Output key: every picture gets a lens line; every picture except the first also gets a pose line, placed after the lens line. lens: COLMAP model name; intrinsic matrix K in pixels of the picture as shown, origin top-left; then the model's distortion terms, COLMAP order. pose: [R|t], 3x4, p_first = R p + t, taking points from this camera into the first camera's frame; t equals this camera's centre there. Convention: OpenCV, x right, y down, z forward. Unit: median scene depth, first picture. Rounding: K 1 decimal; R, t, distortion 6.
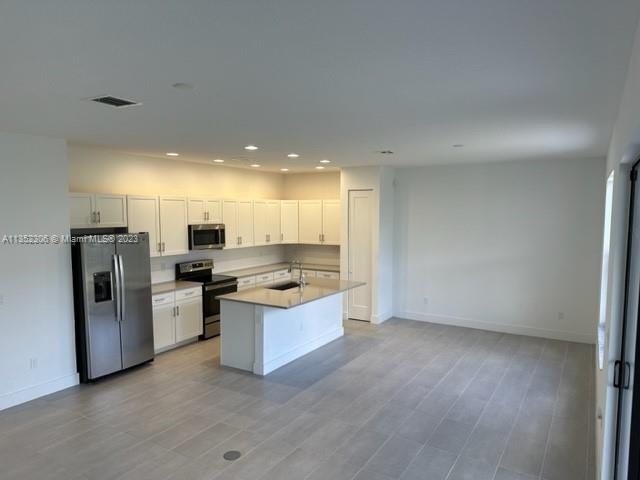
lens RADIAL K [[433.1, 0, 321.7], [0, 433.1, 243.0], [0, 0, 1]] dist [0.137321, -0.235695]
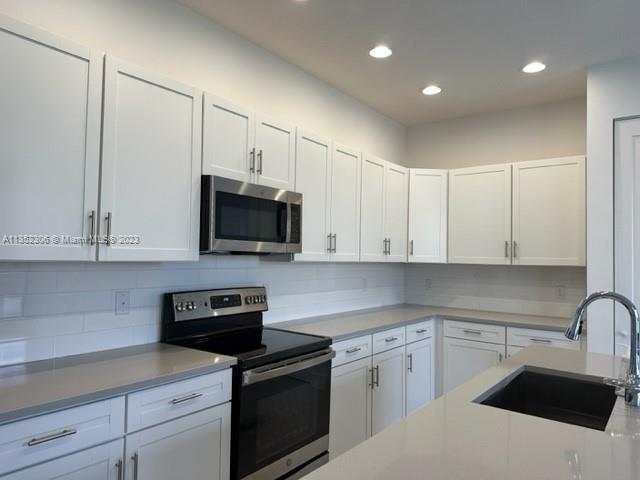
lens RADIAL K [[433.1, 0, 321.7], [0, 433.1, 243.0], [0, 0, 1]] dist [0.137321, -0.235695]
pose [[0.995162, 0.017192, -0.096736, -0.196061], [-0.027545, 0.993906, -0.106734, 0.045768], [0.094312, 0.108882, 0.989571, 0.740488]]
